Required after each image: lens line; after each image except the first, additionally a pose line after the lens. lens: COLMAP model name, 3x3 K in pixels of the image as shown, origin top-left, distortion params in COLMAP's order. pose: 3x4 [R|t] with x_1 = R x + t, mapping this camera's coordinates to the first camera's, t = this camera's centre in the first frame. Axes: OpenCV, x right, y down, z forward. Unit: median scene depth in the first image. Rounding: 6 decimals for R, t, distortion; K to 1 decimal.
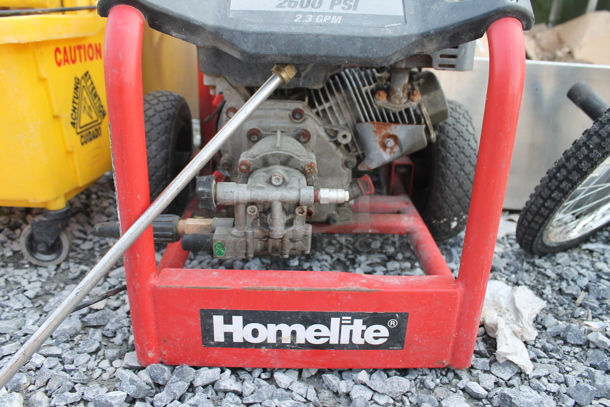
lens RADIAL K [[515.1, 0, 305.0], [0, 515.1, 203.5], [0, 0, 1]] dist [-0.171617, 0.144841]
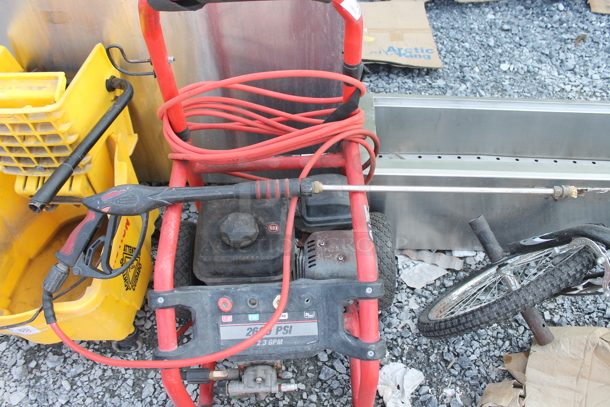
lens RADIAL K [[515.1, 0, 305.0], [0, 515.1, 203.5], [0, 0, 1]] dist [-0.171617, 0.144841]
pose [[0.997604, -0.051844, -0.045811, 0.259615], [0.067038, 0.888029, 0.454874, -1.618550], [0.017099, -0.456856, 0.889376, -0.392487]]
